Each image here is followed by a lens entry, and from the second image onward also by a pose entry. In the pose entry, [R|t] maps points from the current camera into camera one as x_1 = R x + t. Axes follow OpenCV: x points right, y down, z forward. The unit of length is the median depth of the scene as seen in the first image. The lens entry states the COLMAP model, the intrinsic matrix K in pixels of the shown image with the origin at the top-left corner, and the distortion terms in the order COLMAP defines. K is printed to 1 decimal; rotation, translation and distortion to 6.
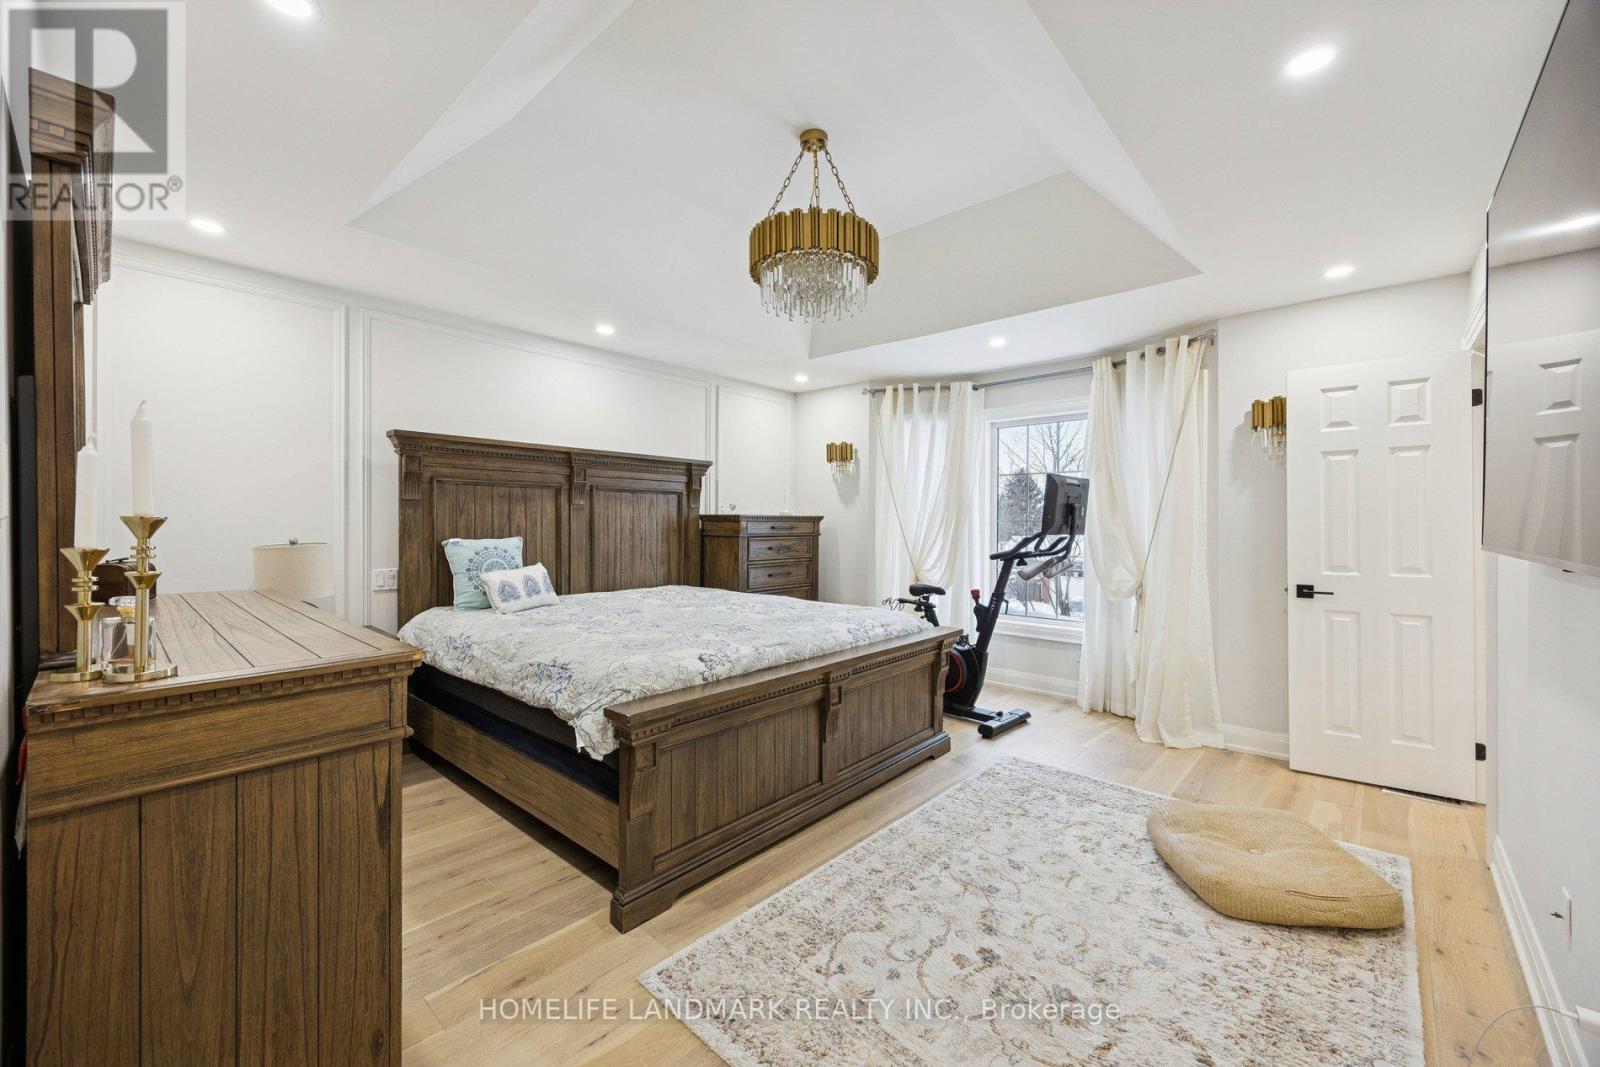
lens RADIAL K [[614.4, 0, 795.8], [0, 614.4, 530.6], [0, 0, 1]] dist [-0.004268, 0.000075]
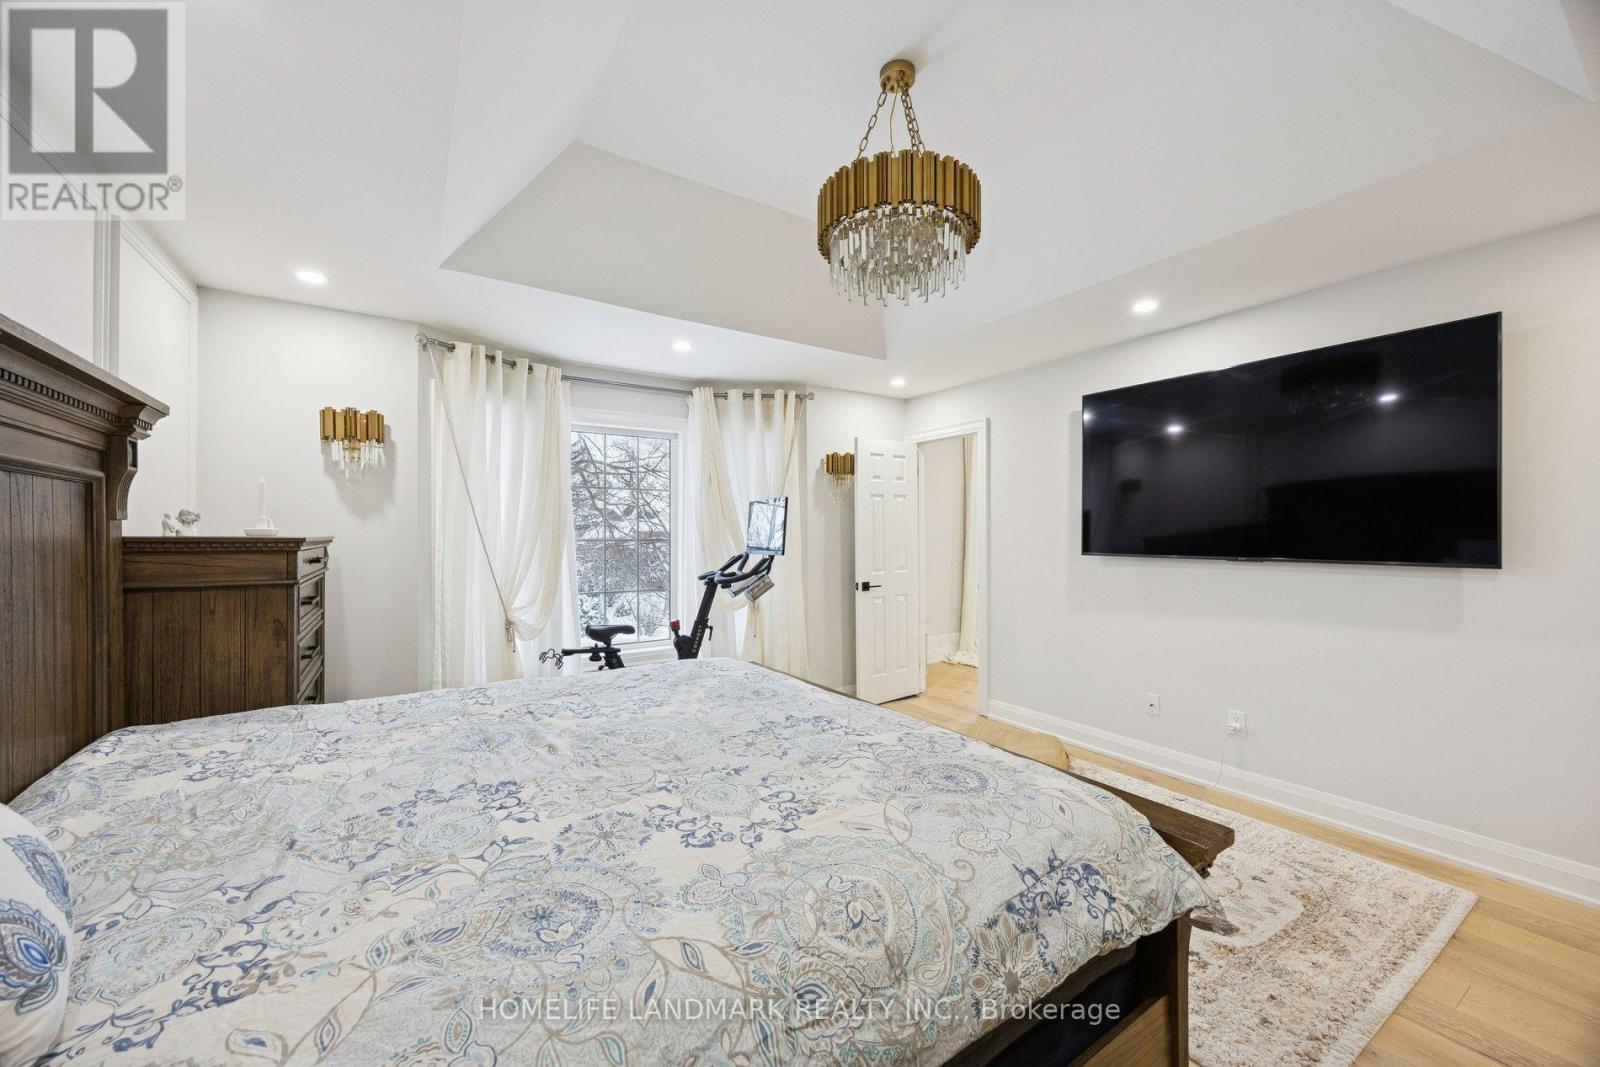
lens RADIAL K [[614.4, 0, 795.8], [0, 614.4, 530.6], [0, 0, 1]] dist [-0.004268, 0.000075]
pose [[0.259356, -0.001984, 0.965780, -0.478513], [0.013694, 0.999905, -0.001624, -0.026766], [-0.965685, 0.013646, 0.259358, 0.560917]]
